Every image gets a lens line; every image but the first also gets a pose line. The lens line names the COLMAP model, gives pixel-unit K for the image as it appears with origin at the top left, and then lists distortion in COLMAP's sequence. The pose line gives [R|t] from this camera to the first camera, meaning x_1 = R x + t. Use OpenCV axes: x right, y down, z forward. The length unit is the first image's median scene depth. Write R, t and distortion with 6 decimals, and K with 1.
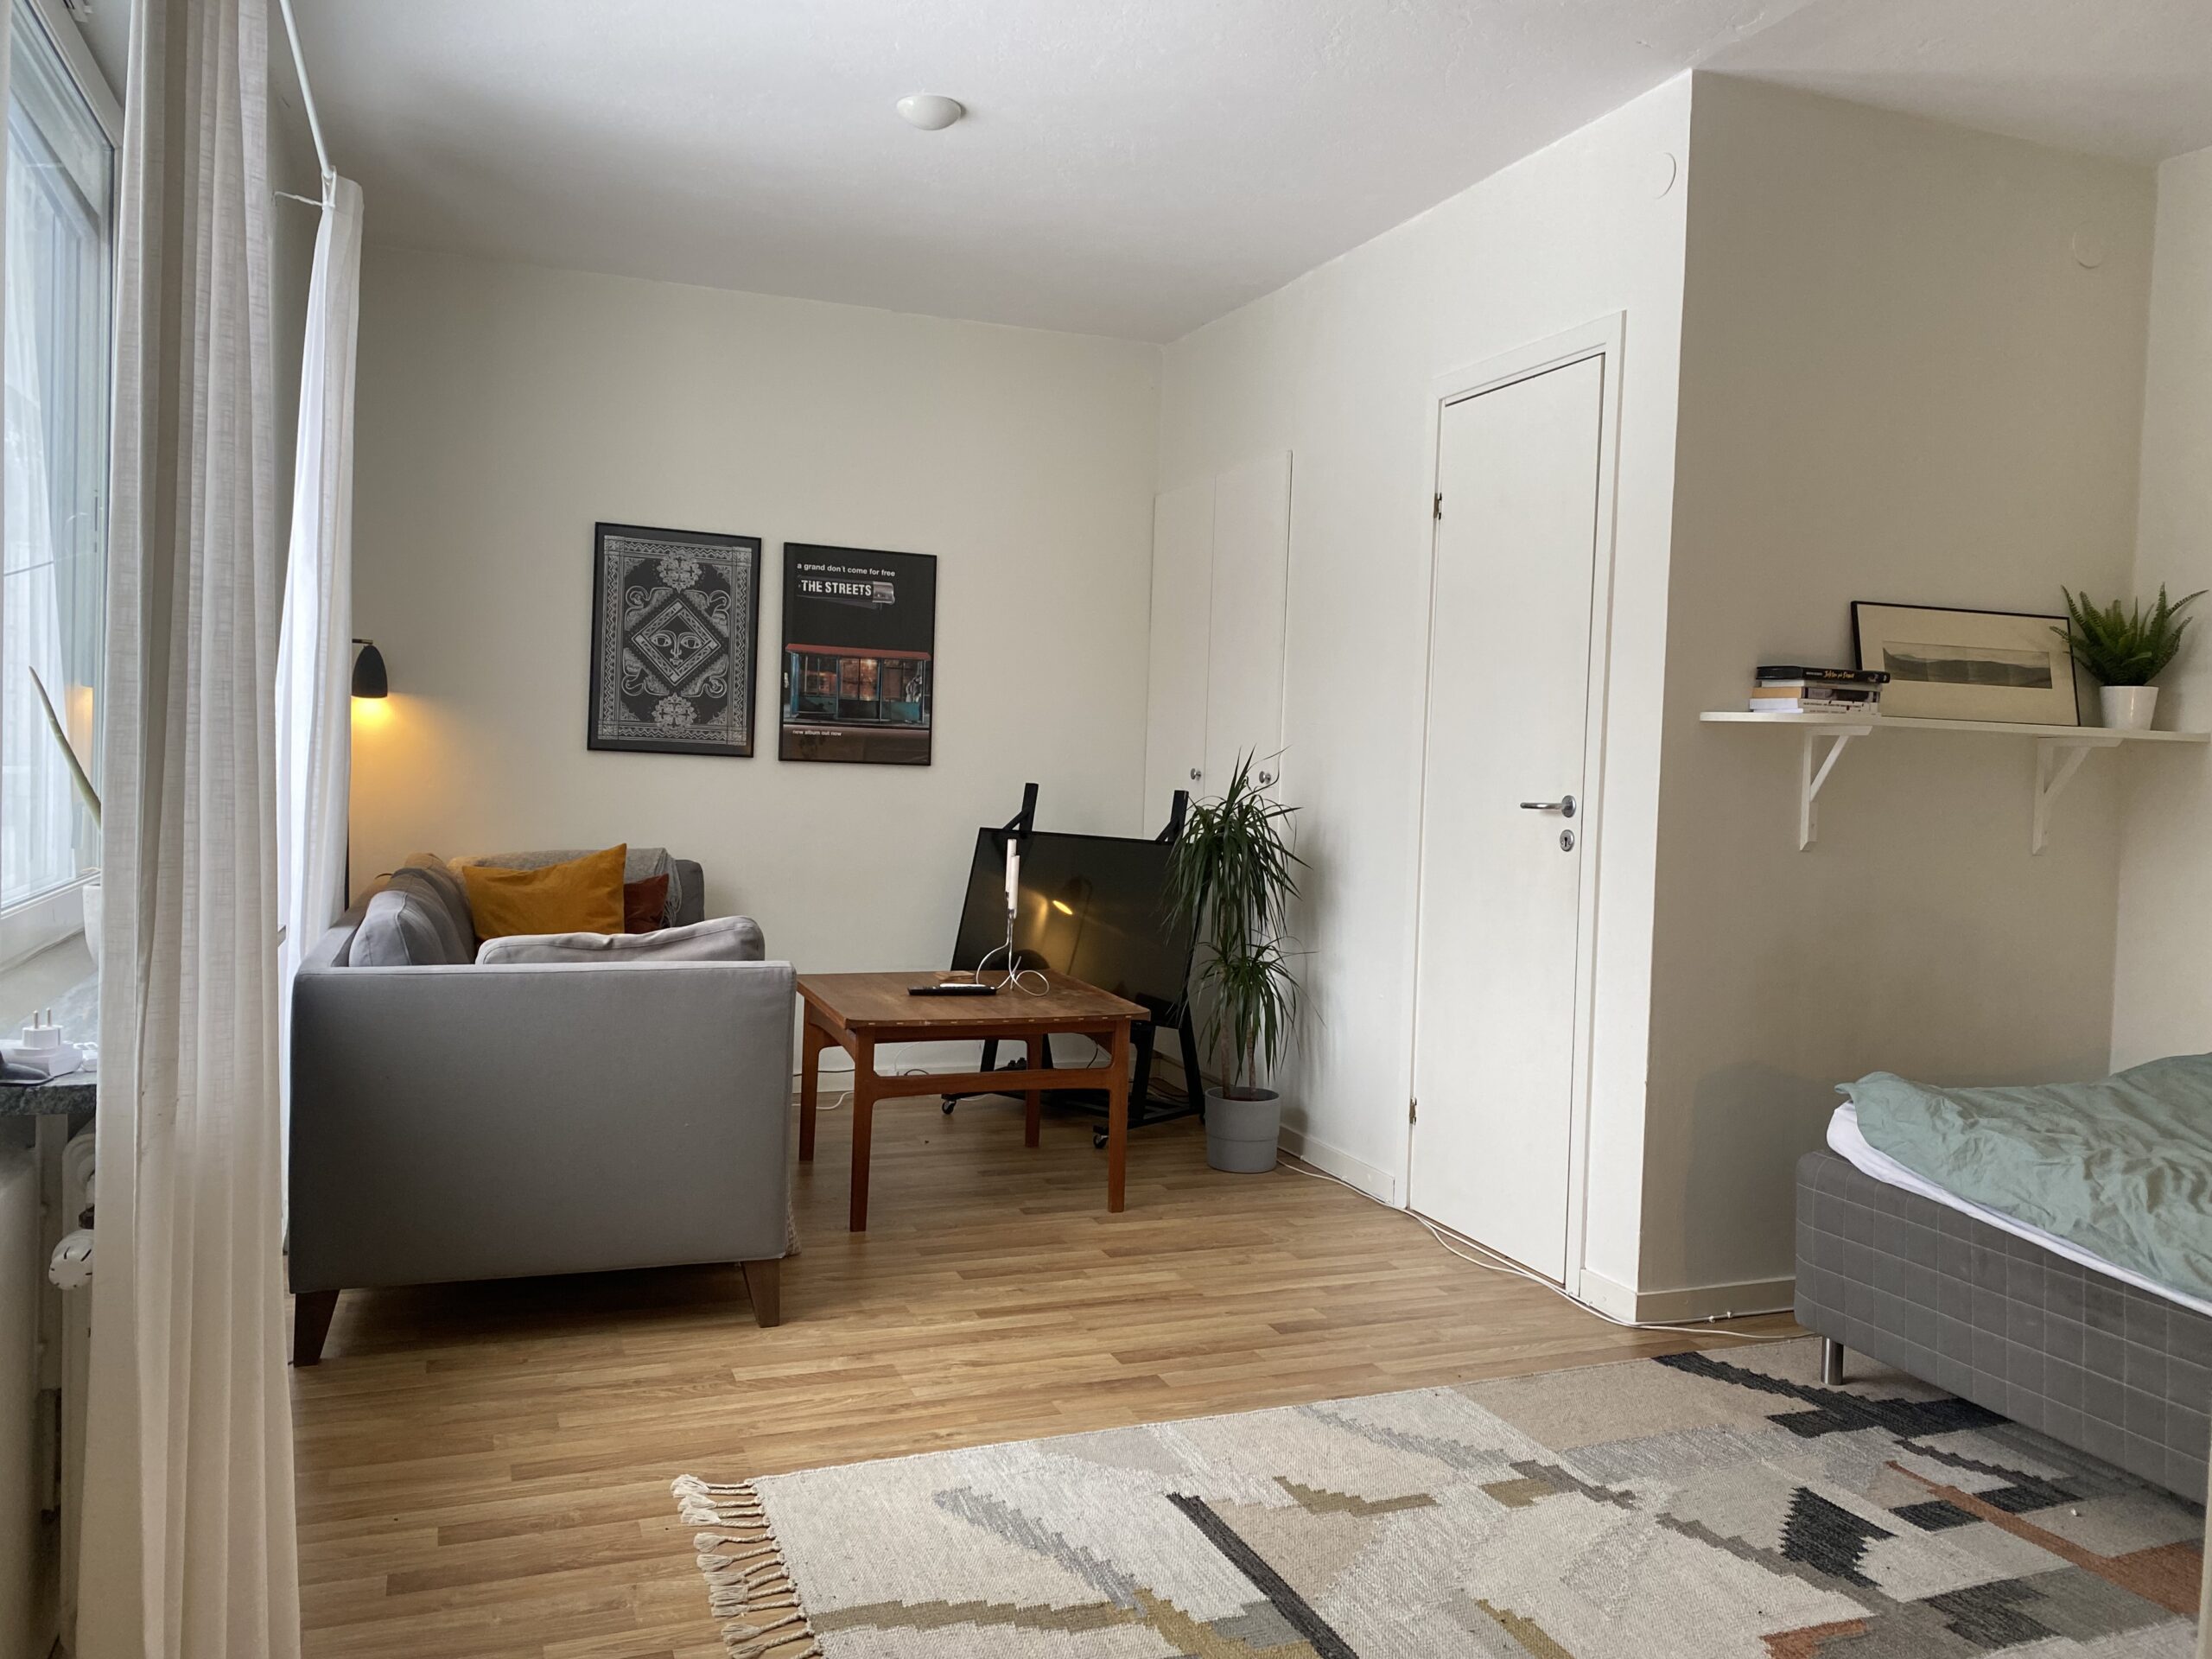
lens RADIAL K [[1671.0, 0, 1097.5], [0, 1671.0, 822.9], [0, 0, 1]] dist [-0.012574, 0.002164]
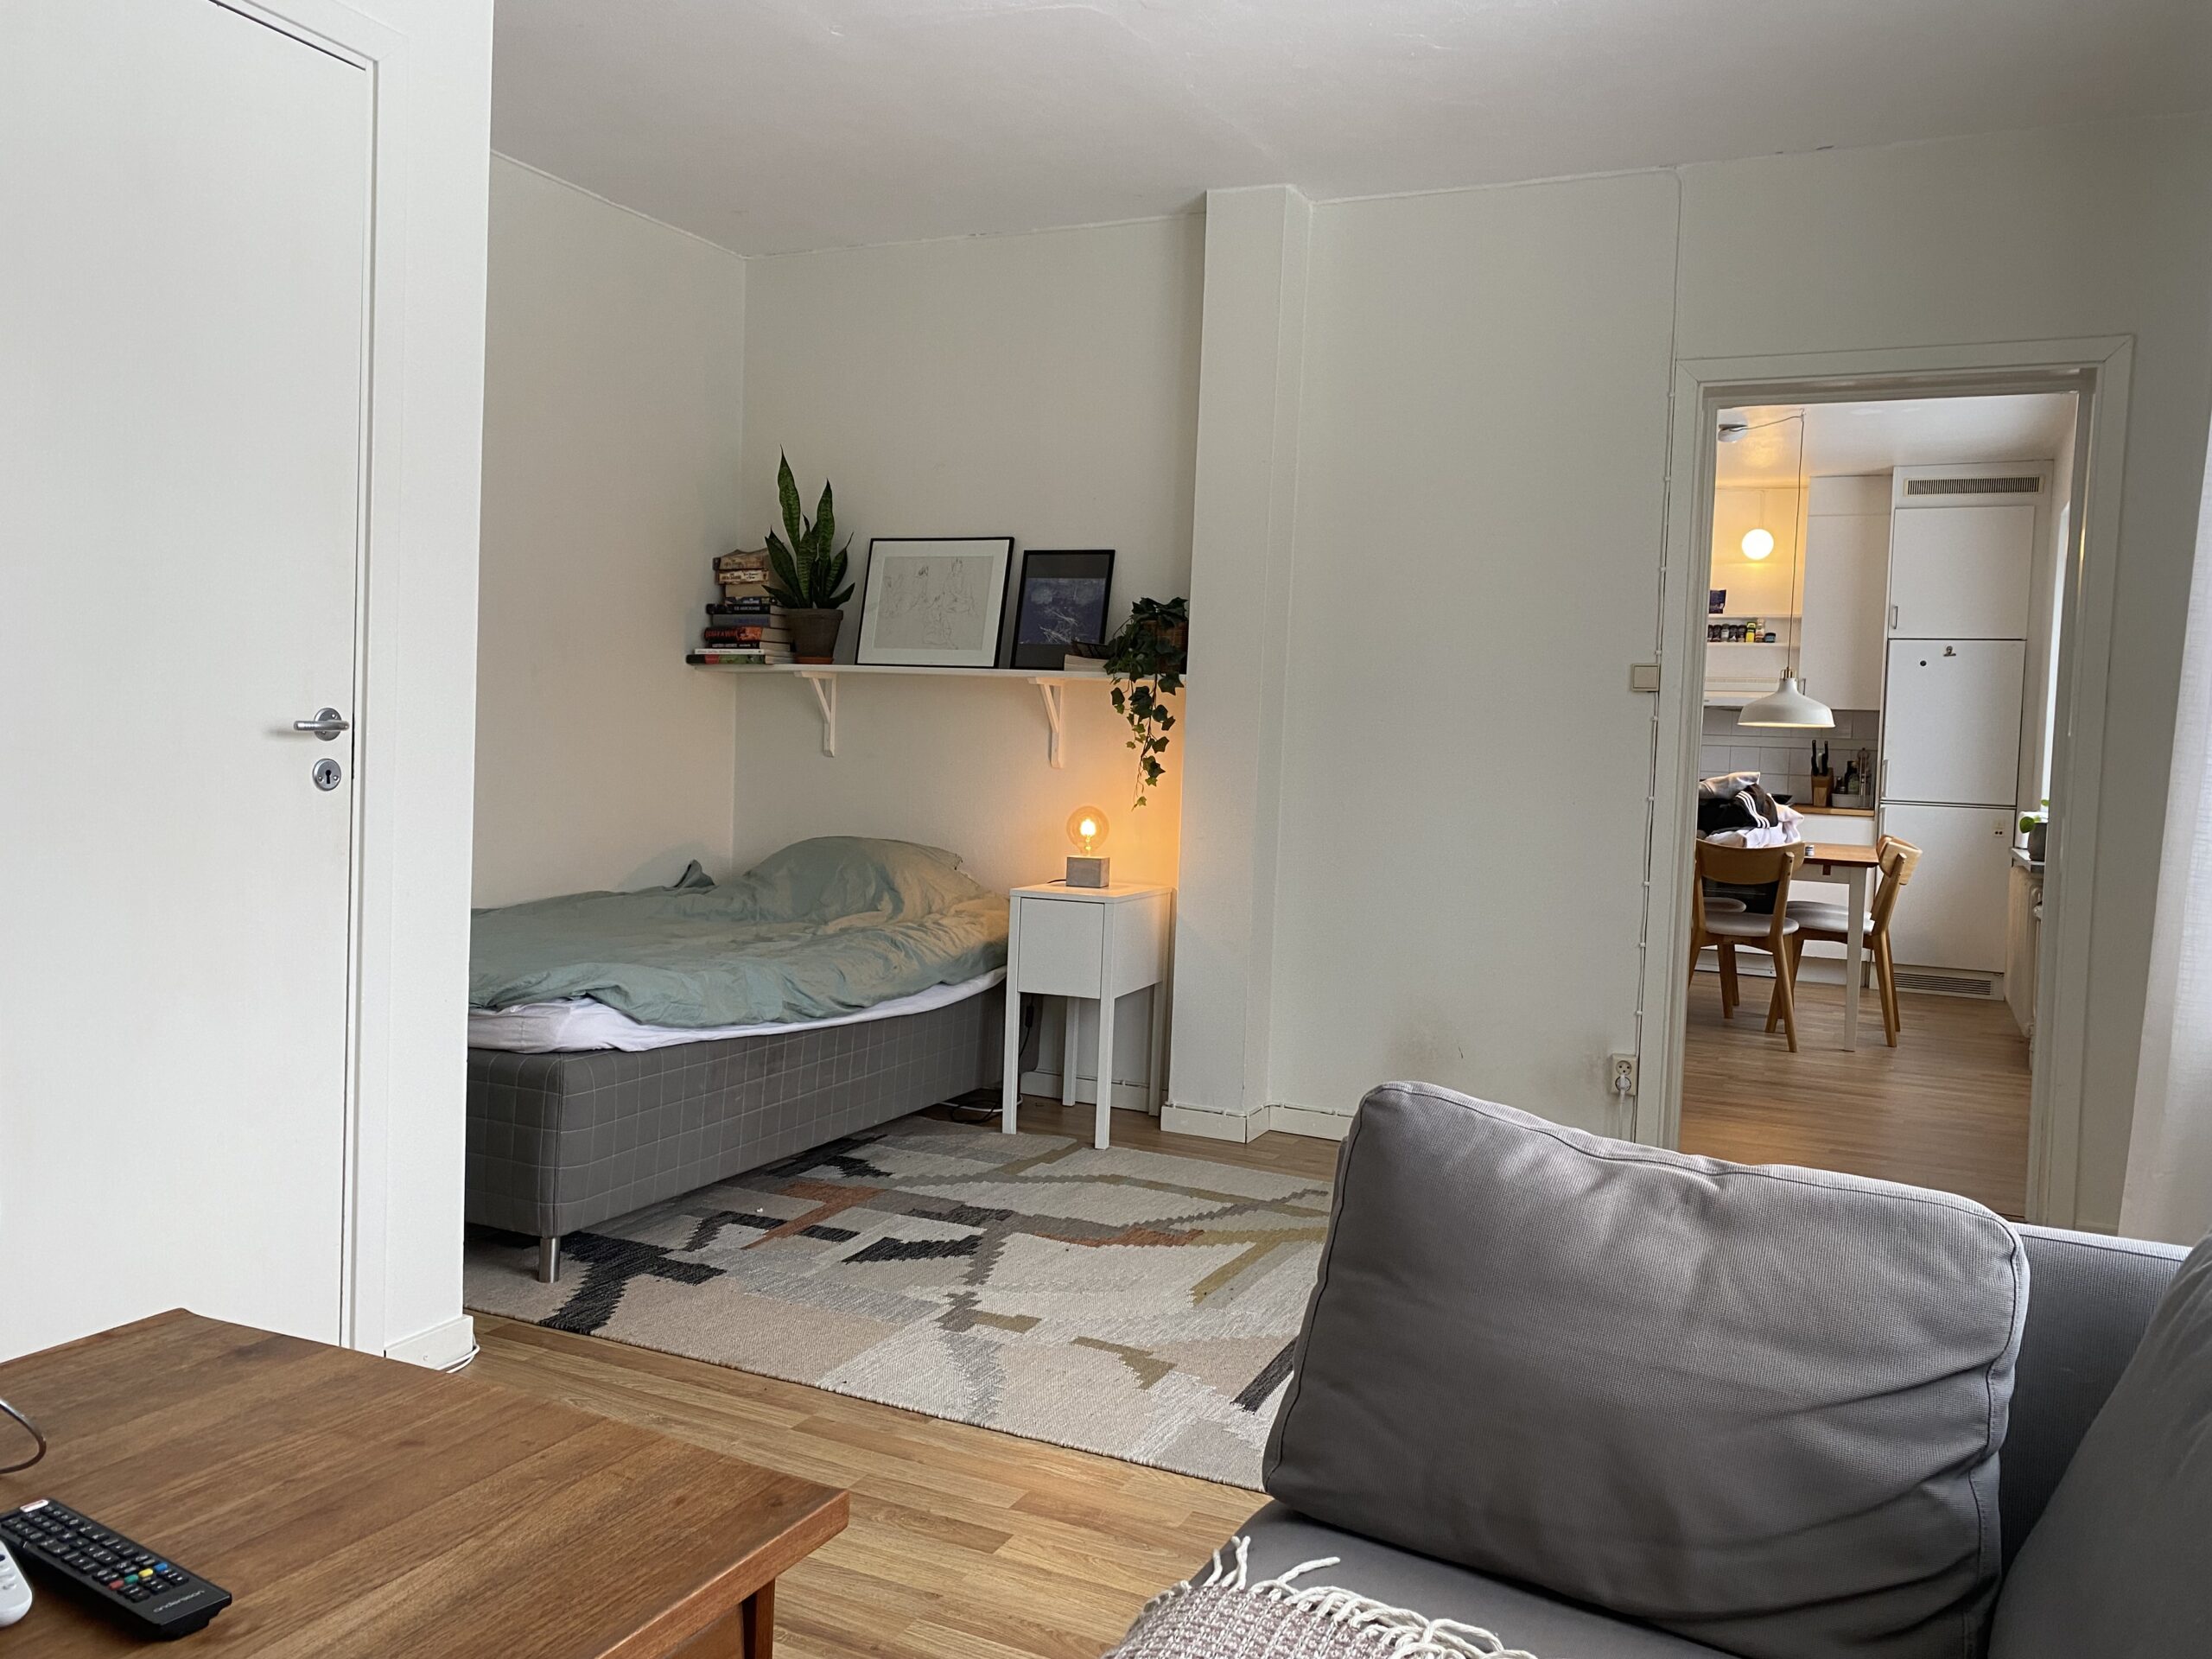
lens RADIAL K [[1671.0, 0, 1113.1], [0, 1671.0, 818.0], [0, 0, 1]] dist [-0.012574, 0.002164]
pose [[-0.690625, -0.093321, 0.717166, -0.579721], [-0.027212, 0.994291, 0.103178, -0.068018], [-0.722701, 0.051742, -0.689222, 1.670982]]
